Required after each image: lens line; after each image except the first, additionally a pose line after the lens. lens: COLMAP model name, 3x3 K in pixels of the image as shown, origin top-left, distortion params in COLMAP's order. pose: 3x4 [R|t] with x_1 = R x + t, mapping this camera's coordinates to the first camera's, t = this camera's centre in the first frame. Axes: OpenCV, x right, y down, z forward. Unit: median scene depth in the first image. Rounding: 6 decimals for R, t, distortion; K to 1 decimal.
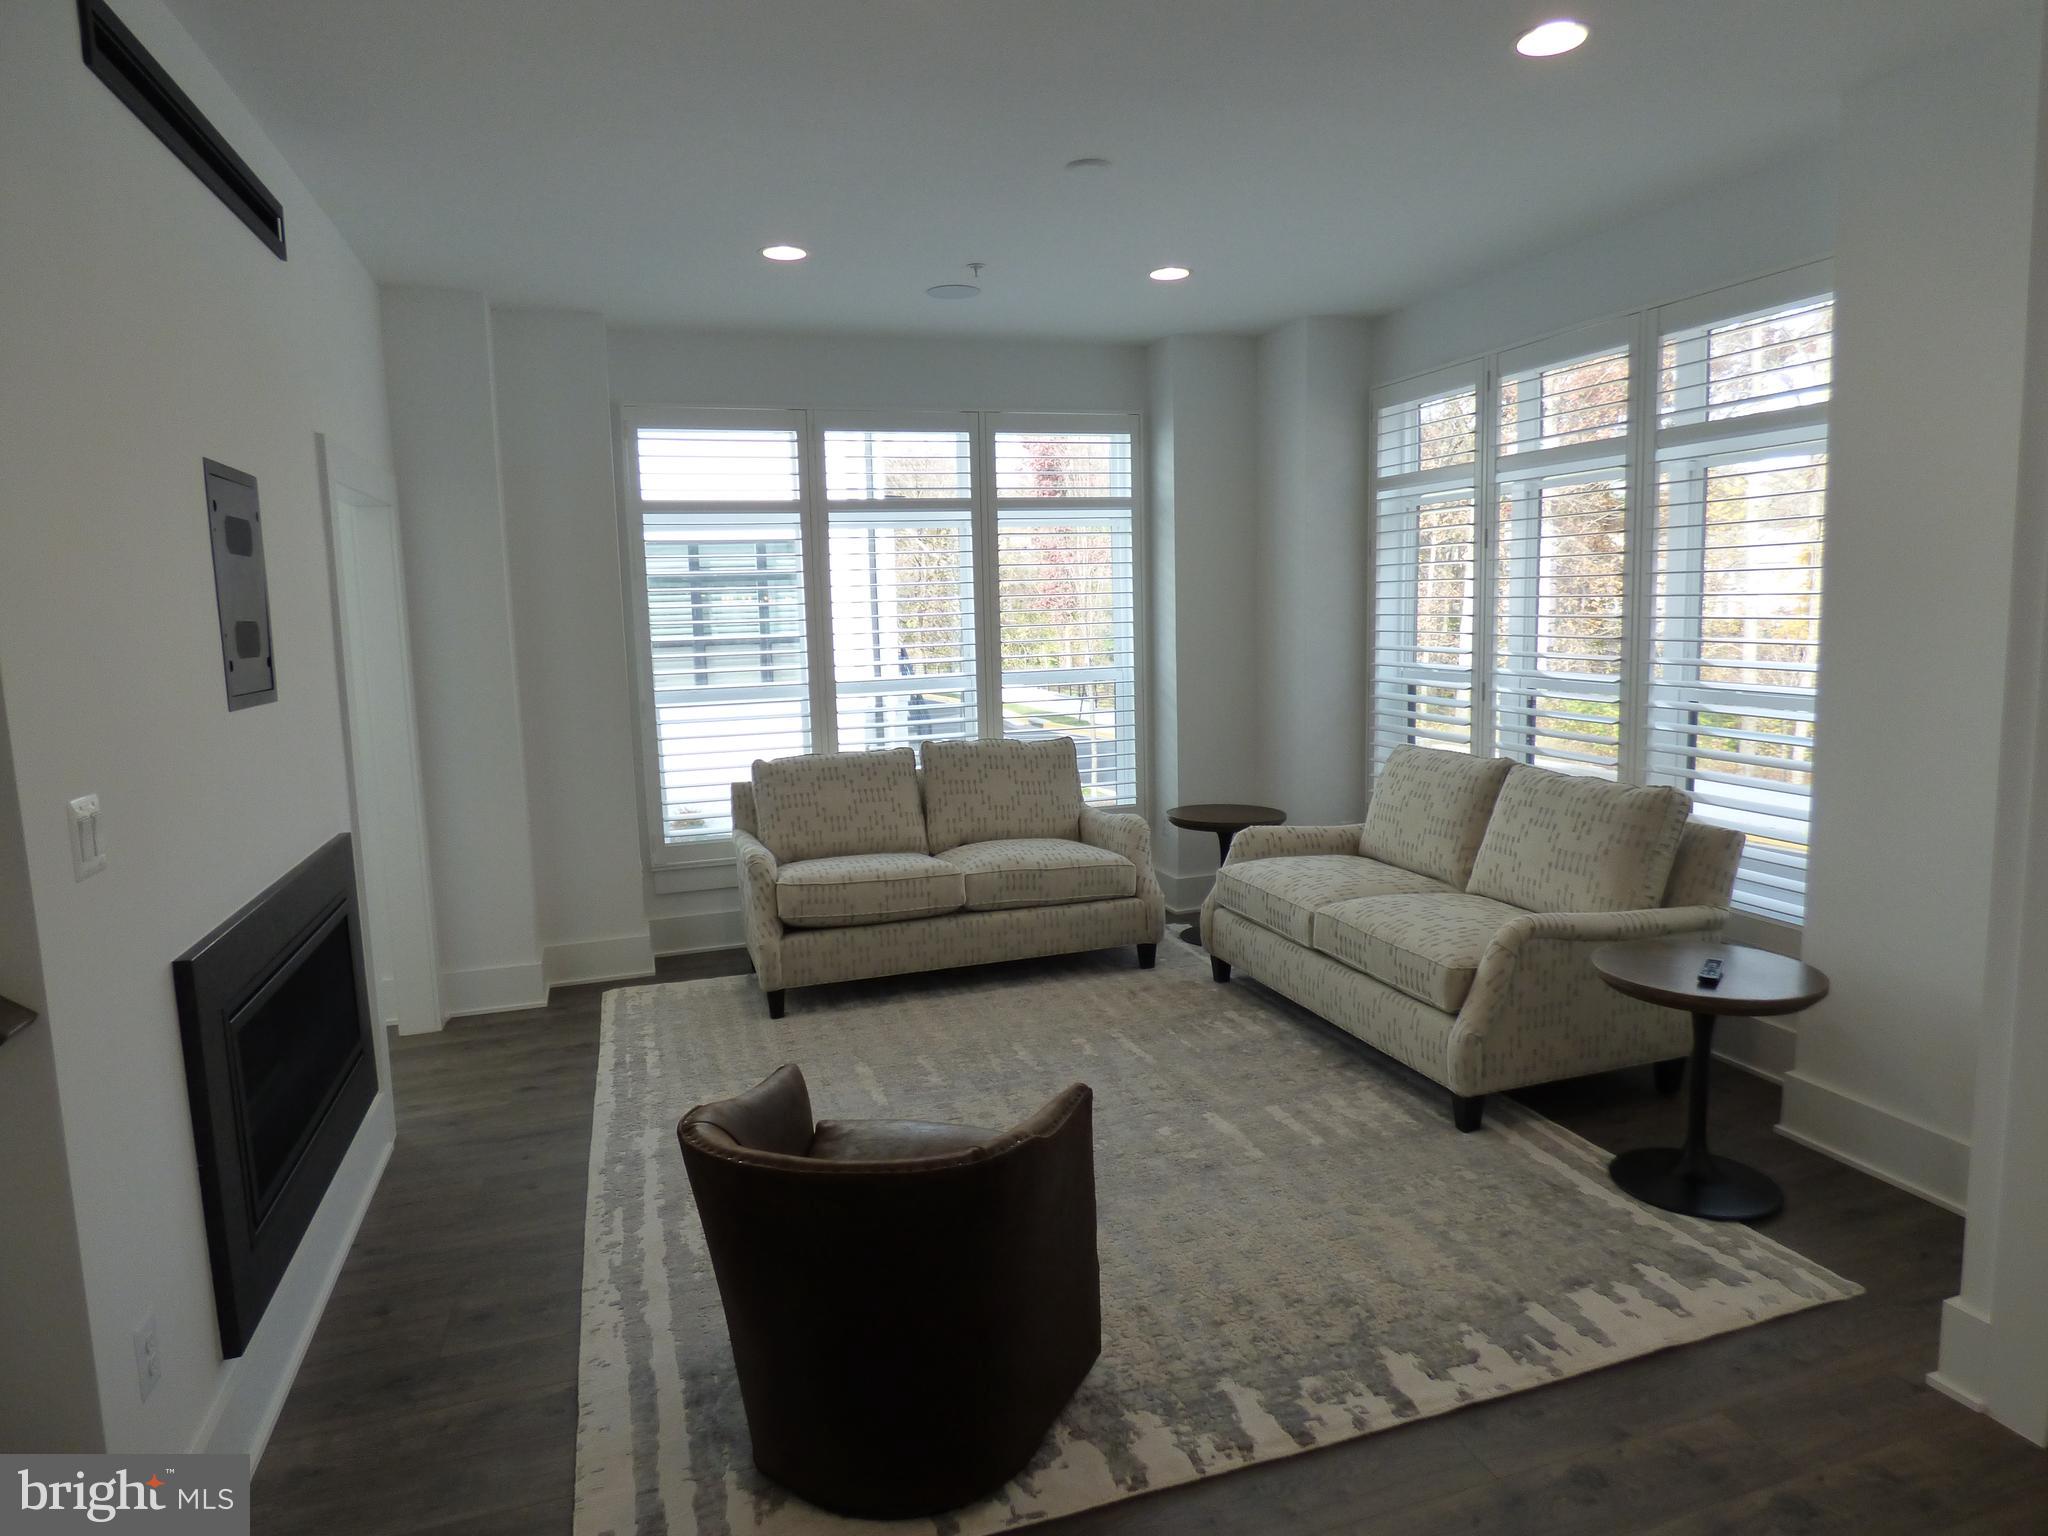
lens RADIAL K [[1249.9, 0, 1024.0], [0, 1249.9, 768.0], [0, 0, 1]] dist [0.006096, 0.001232]
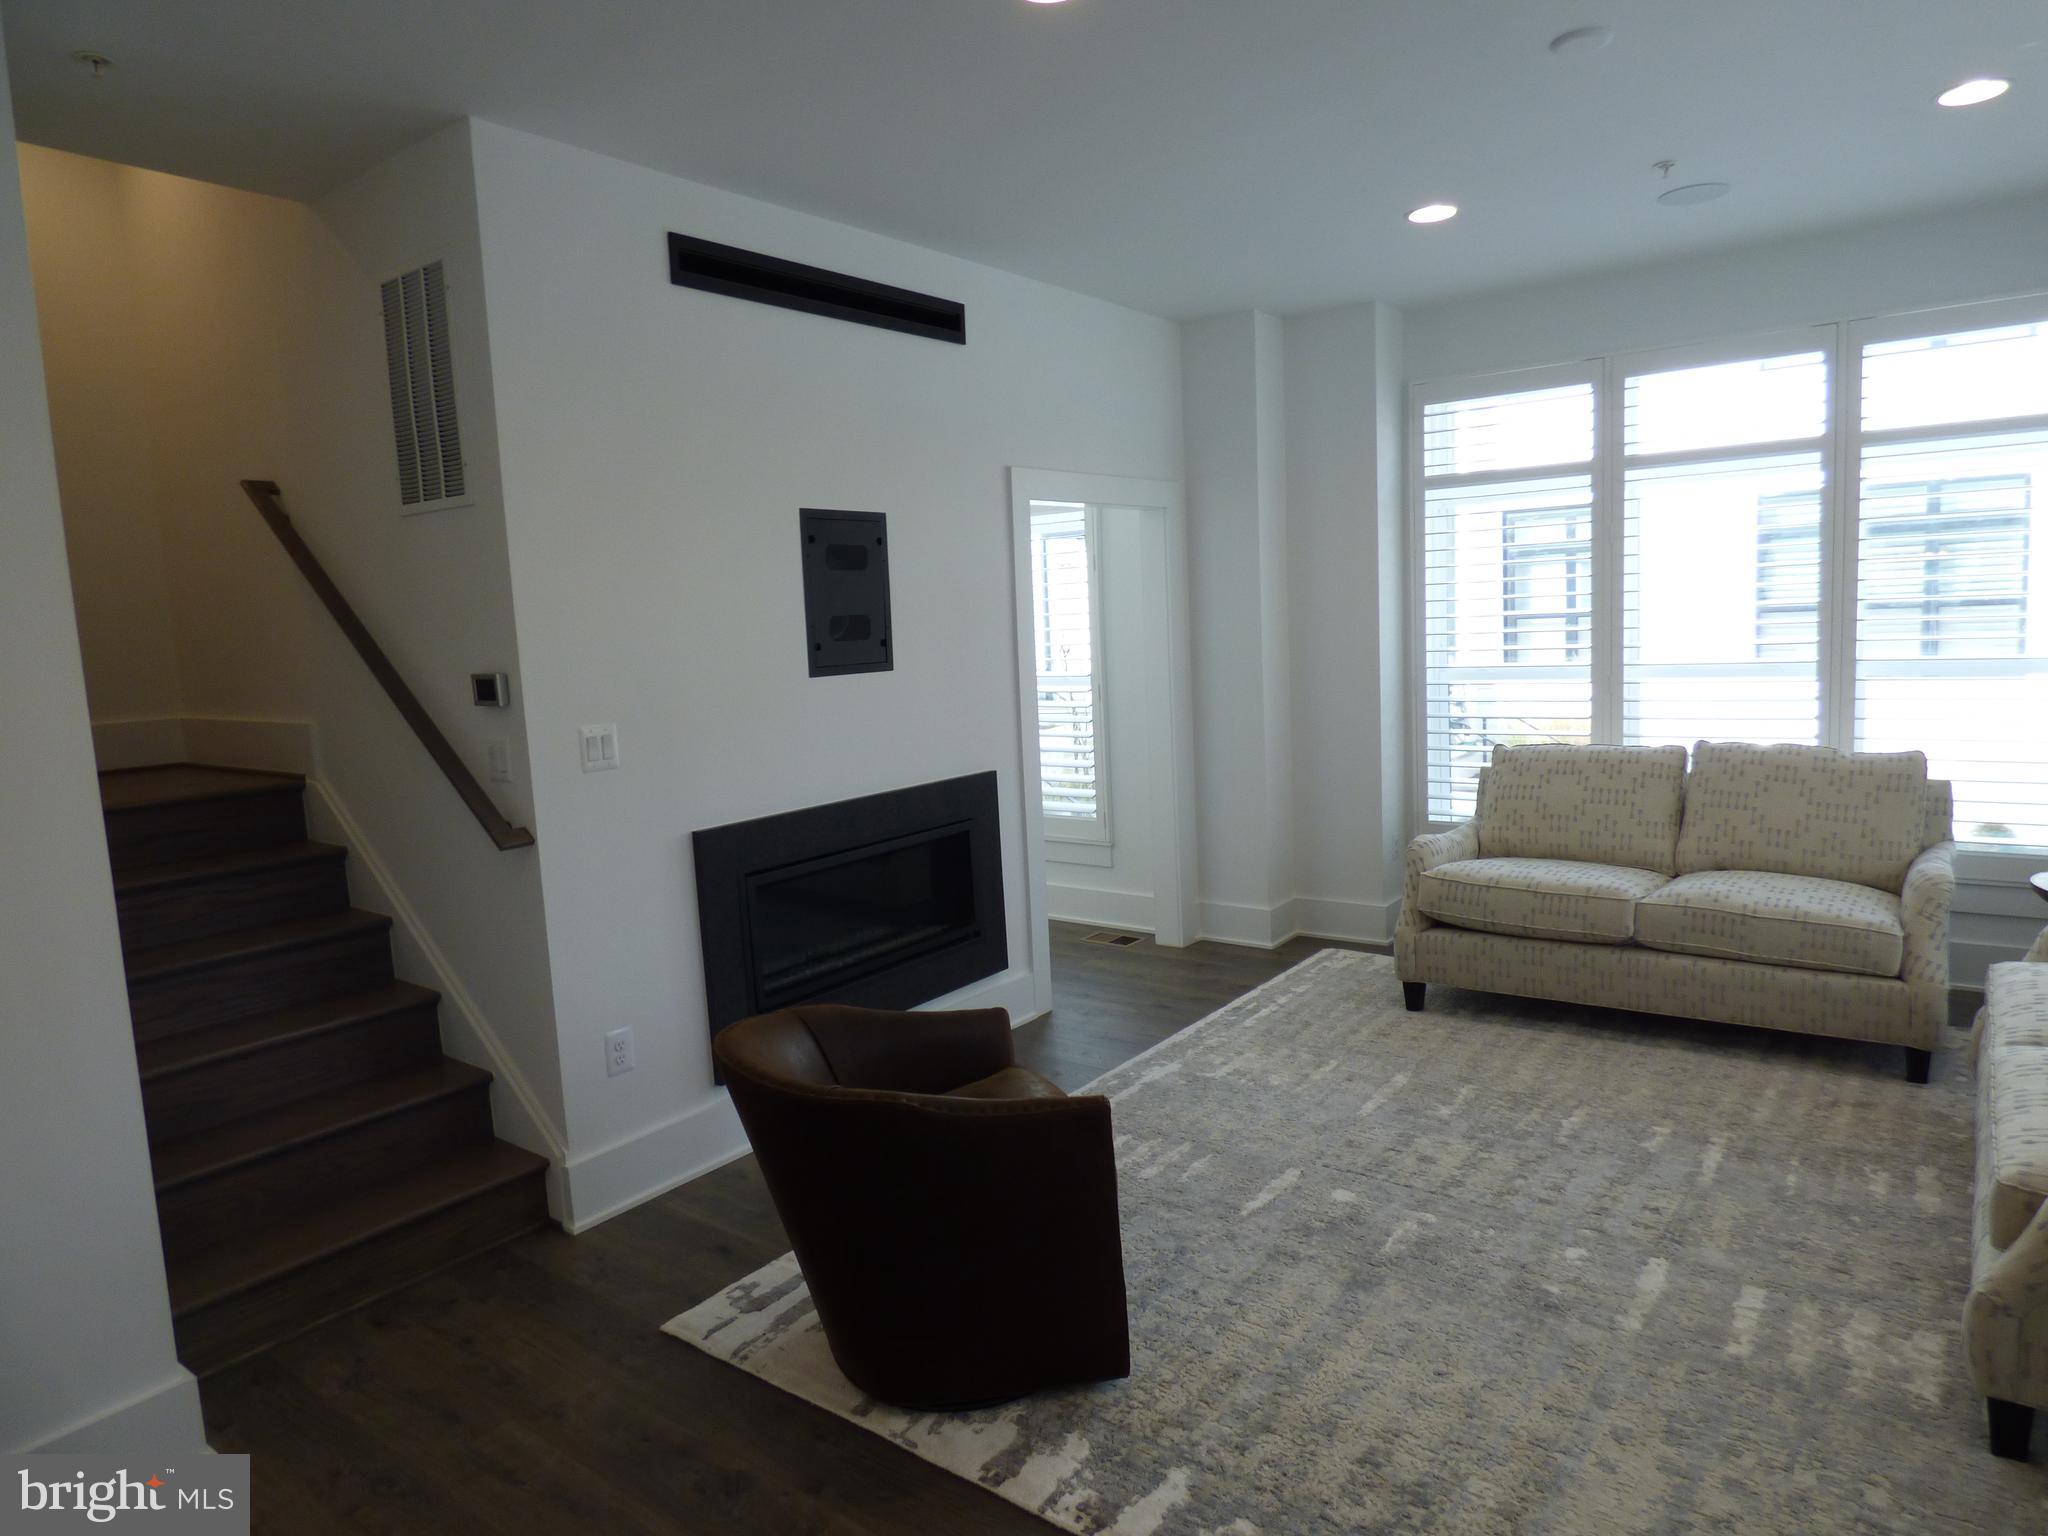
lens RADIAL K [[1237.5, 0, 1032.5], [0, 1237.5, 765.7], [0, 0, 1]] dist [-0.022683, 0.001875]
pose [[0.564932, 0.097589, -0.819346, 0.412378], [-0.070509, 0.995059, 0.069903, -0.036179], [0.822119, 0.018281, 0.569022, 0.213580]]
